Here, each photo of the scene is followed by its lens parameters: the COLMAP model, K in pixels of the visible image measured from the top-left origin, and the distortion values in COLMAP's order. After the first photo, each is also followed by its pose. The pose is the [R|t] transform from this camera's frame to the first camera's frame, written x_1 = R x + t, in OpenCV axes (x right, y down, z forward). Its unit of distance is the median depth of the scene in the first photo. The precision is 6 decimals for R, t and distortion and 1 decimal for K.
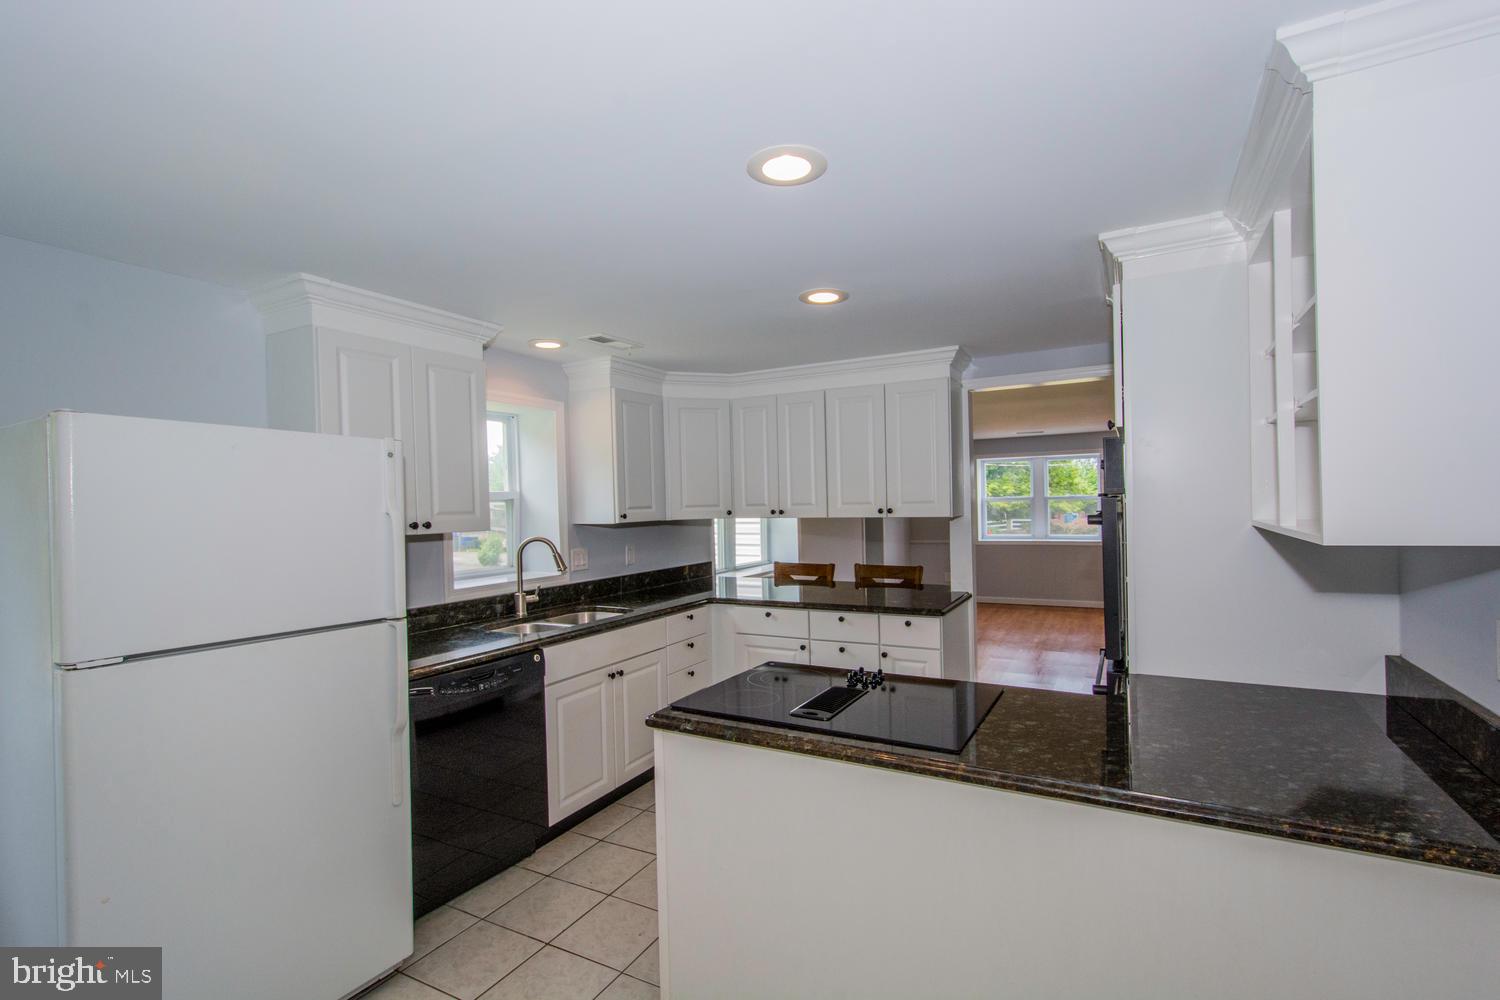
lens RADIAL K [[721.0, 0, 720.0], [0, 721.0, 509.2], [0, 0, 1]] dist [0.015604, -0.002801]
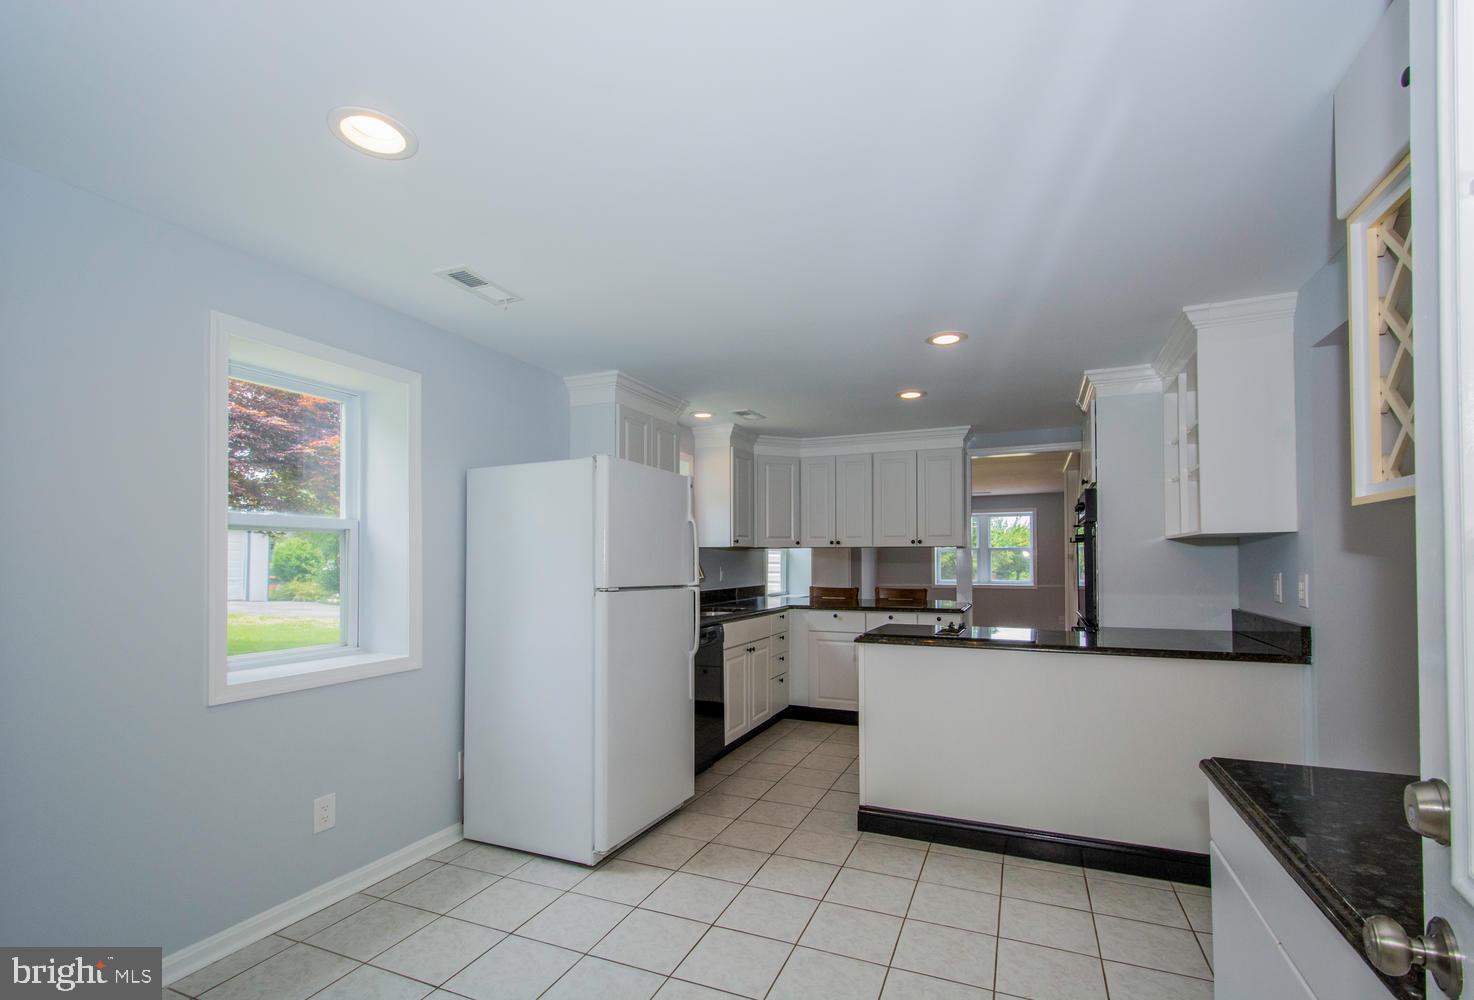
lens RADIAL K [[775.6, 0, 735.6], [0, 775.6, 555.5], [0, 0, 1]] dist [0.035213, 0.000369]
pose [[0.988258, 0.016036, 0.151952, -0.445434], [-0.012987, 0.999694, -0.021039, 0.083956], [-0.152243, 0.018819, 0.988164, -0.546537]]
